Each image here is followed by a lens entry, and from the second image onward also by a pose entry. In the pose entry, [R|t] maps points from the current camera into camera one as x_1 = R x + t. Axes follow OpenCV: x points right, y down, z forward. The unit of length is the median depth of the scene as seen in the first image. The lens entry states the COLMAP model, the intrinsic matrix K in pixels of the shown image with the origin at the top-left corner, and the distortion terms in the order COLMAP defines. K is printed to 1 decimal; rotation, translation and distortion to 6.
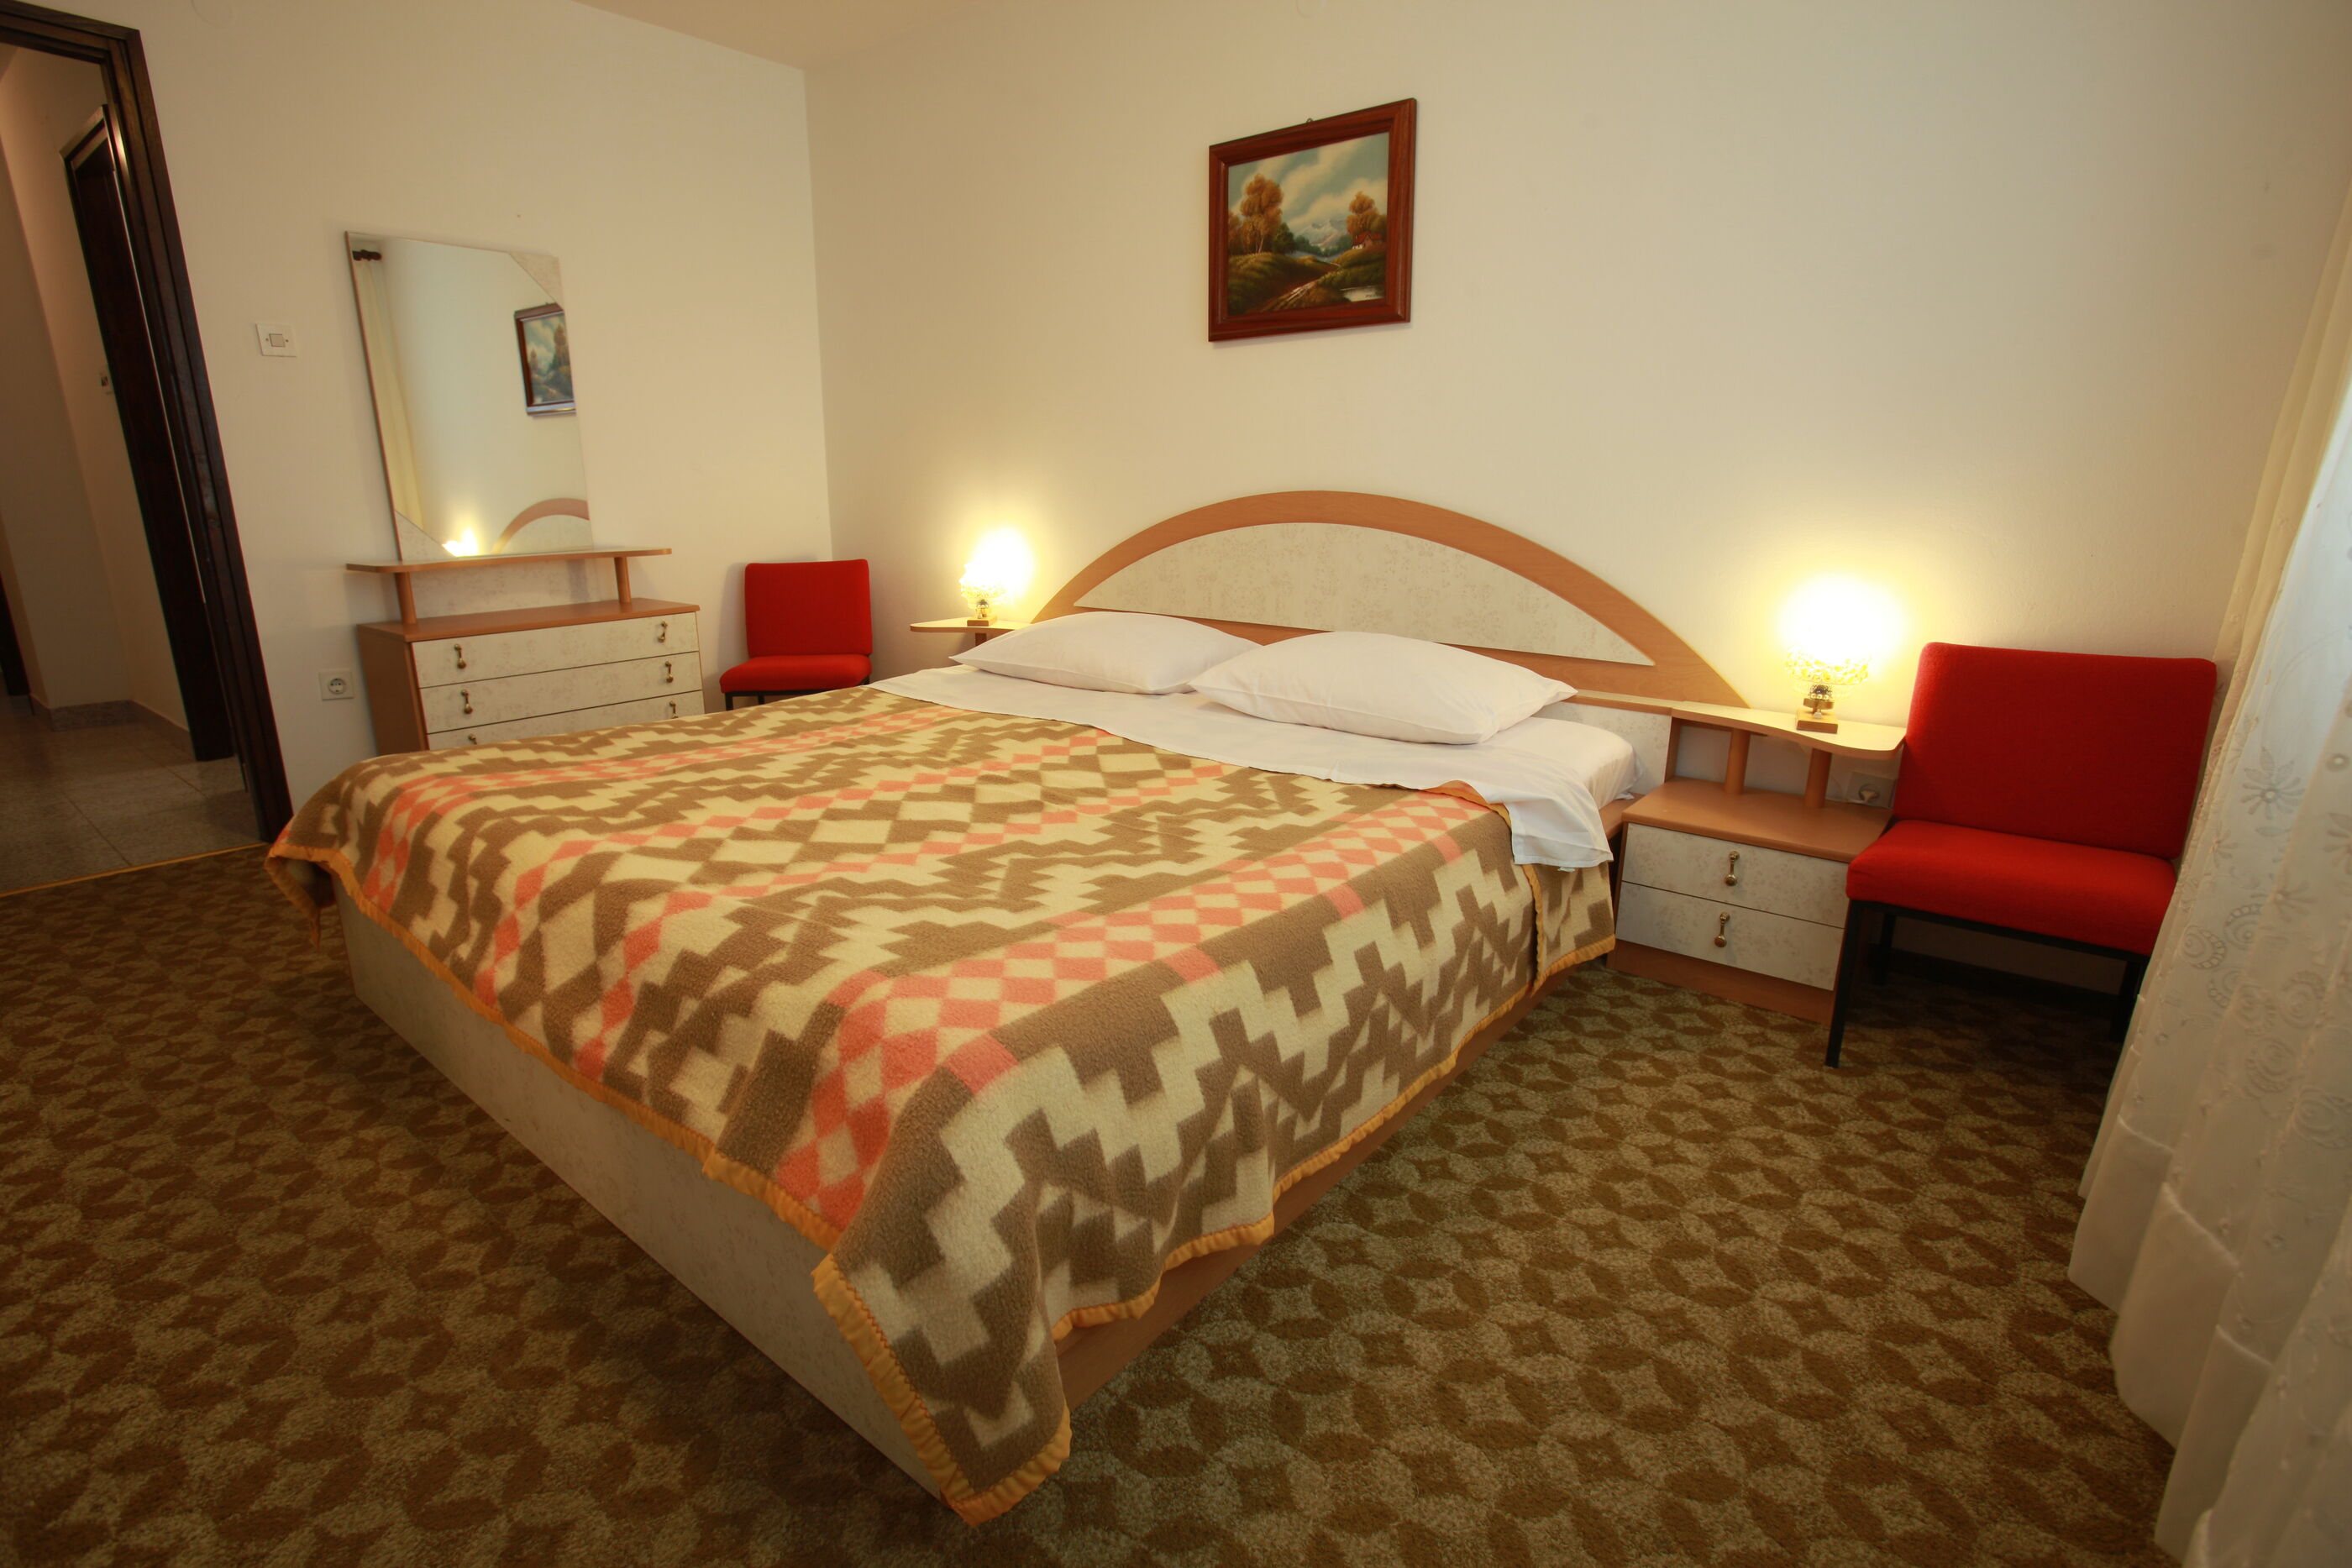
lens RADIAL K [[1142.3, 0, 1159.6], [0, 1142.3, 781.4], [0, 0, 1]] dist [-0.070752, 0.031866]
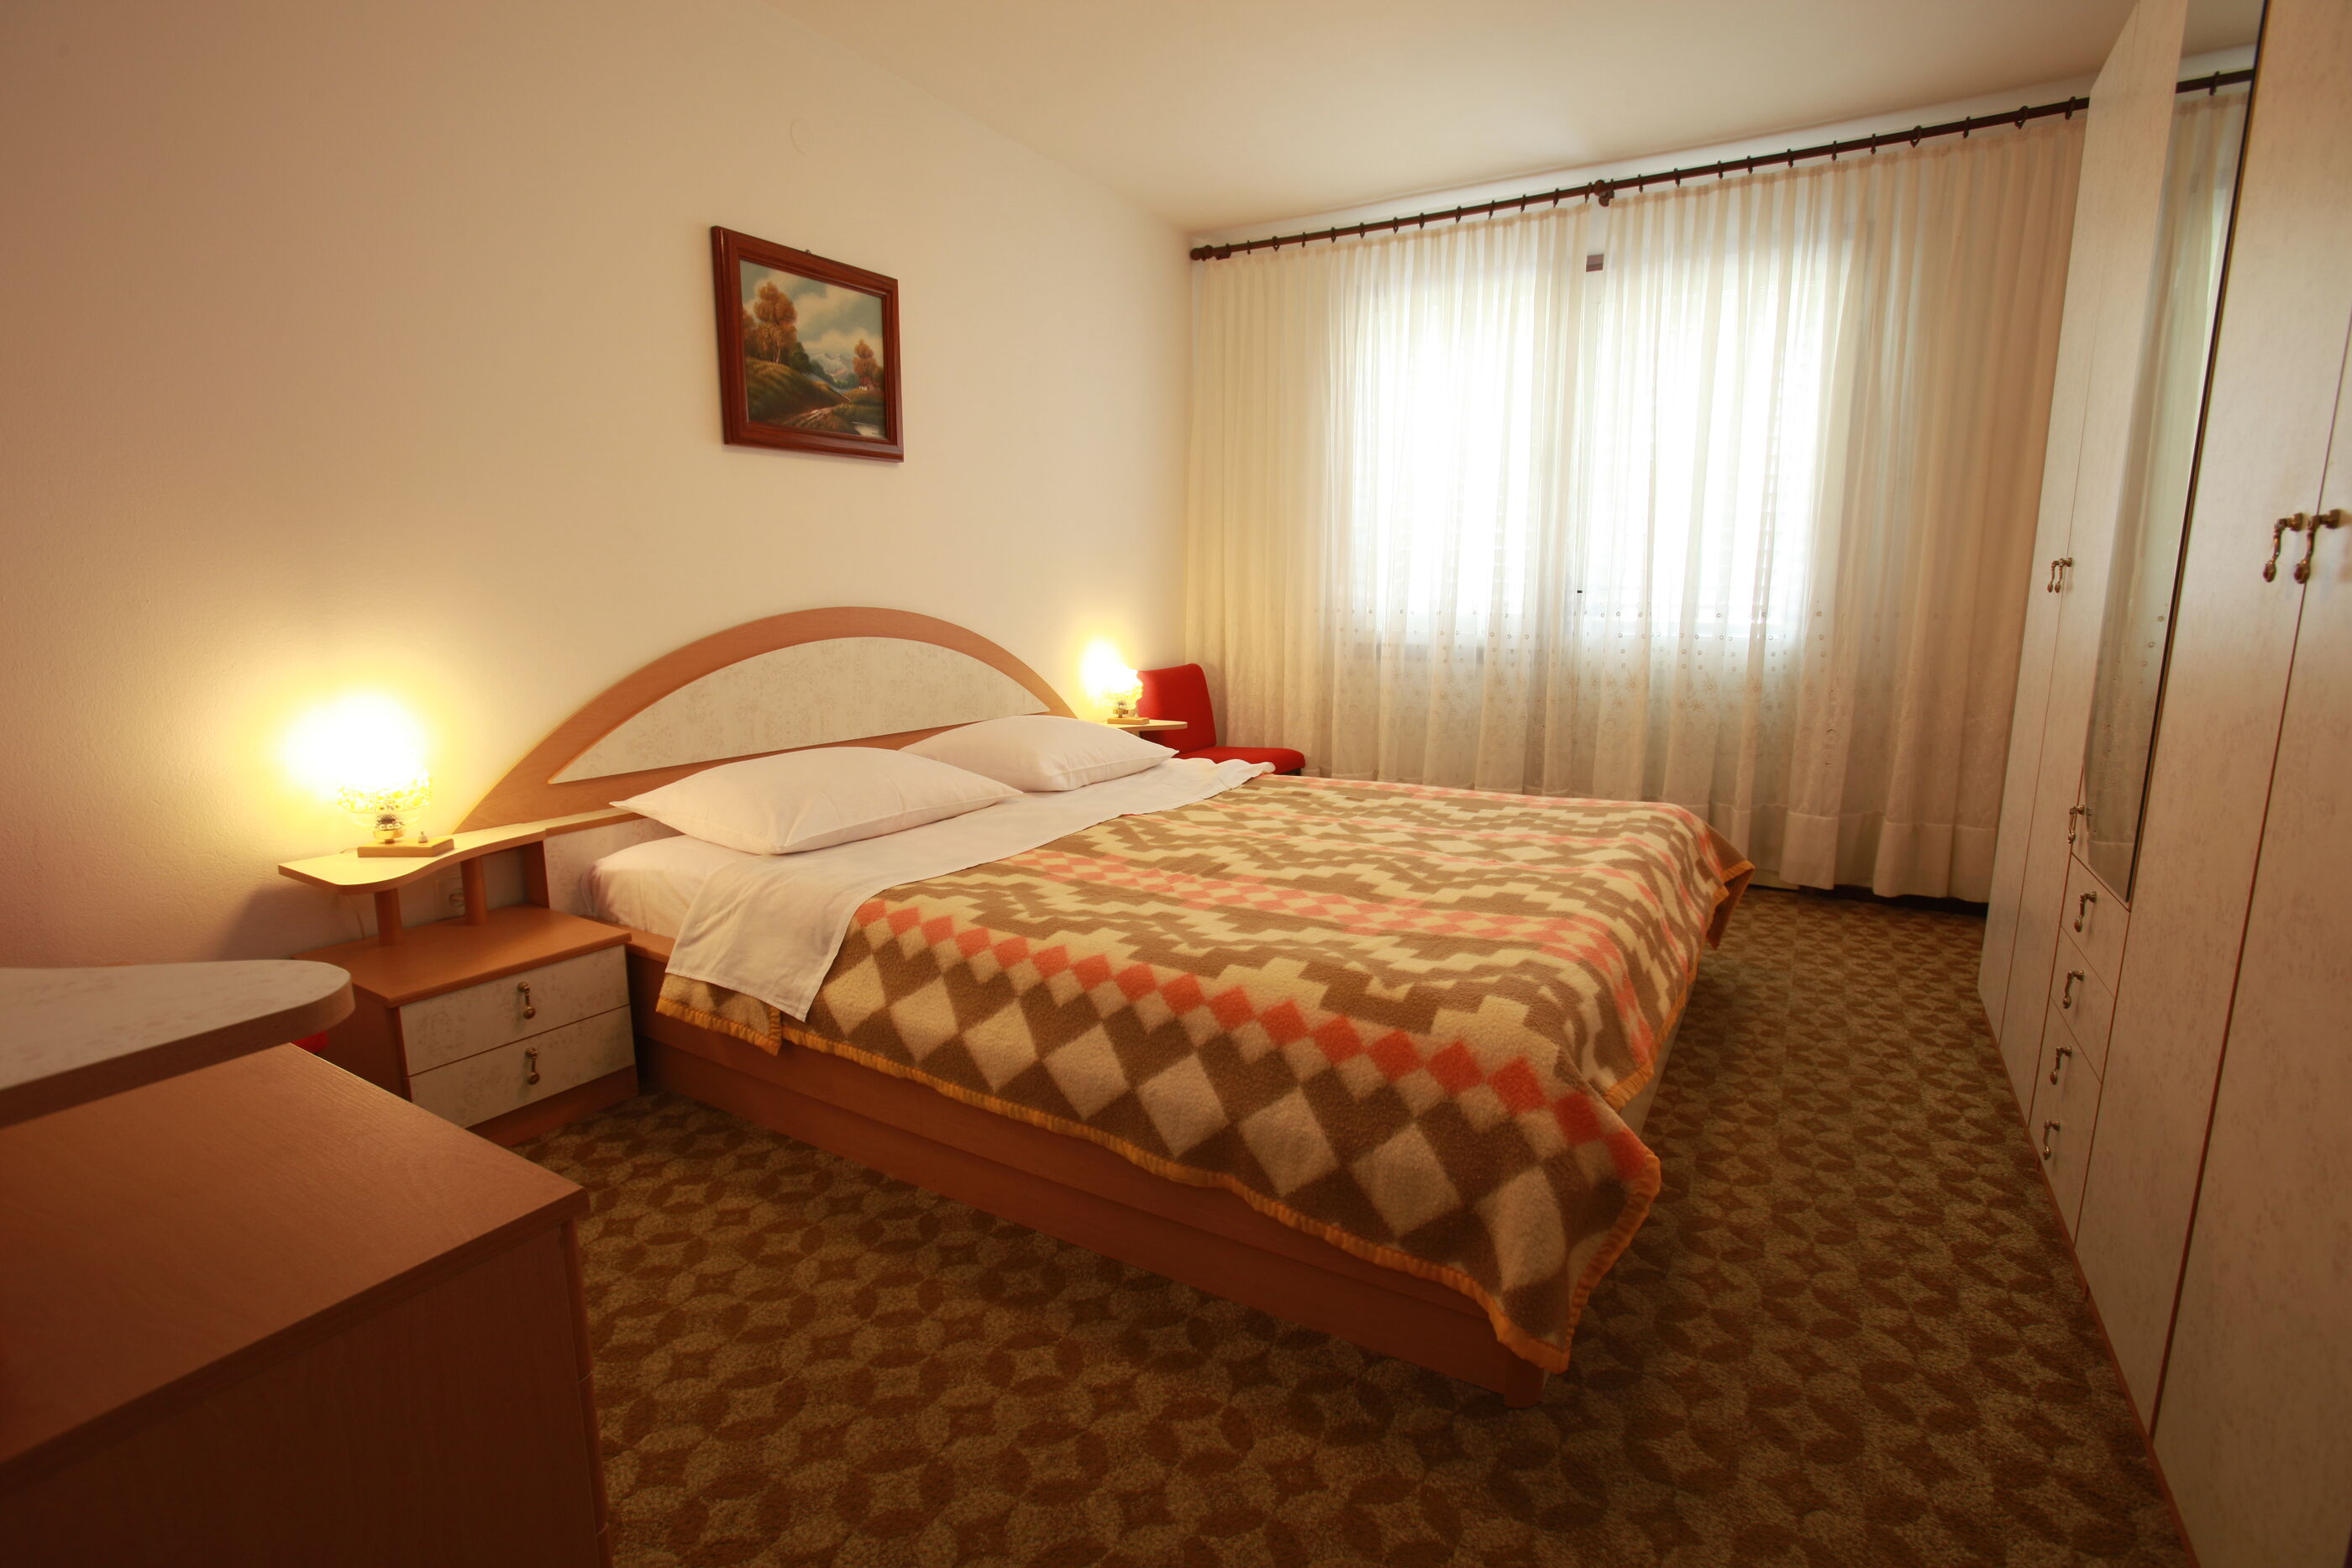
lens RADIAL K [[1108.2, 0, 1158.0], [0, 1108.2, 785.6], [0, 0, 1]] dist [-0.081869, 0.037921]
pose [[-0.136503, -0.172802, 0.975452, -1.600360], [0.251910, 0.946246, 0.202880, -0.410971], [-0.958075, 0.273420, -0.085635, 1.512057]]
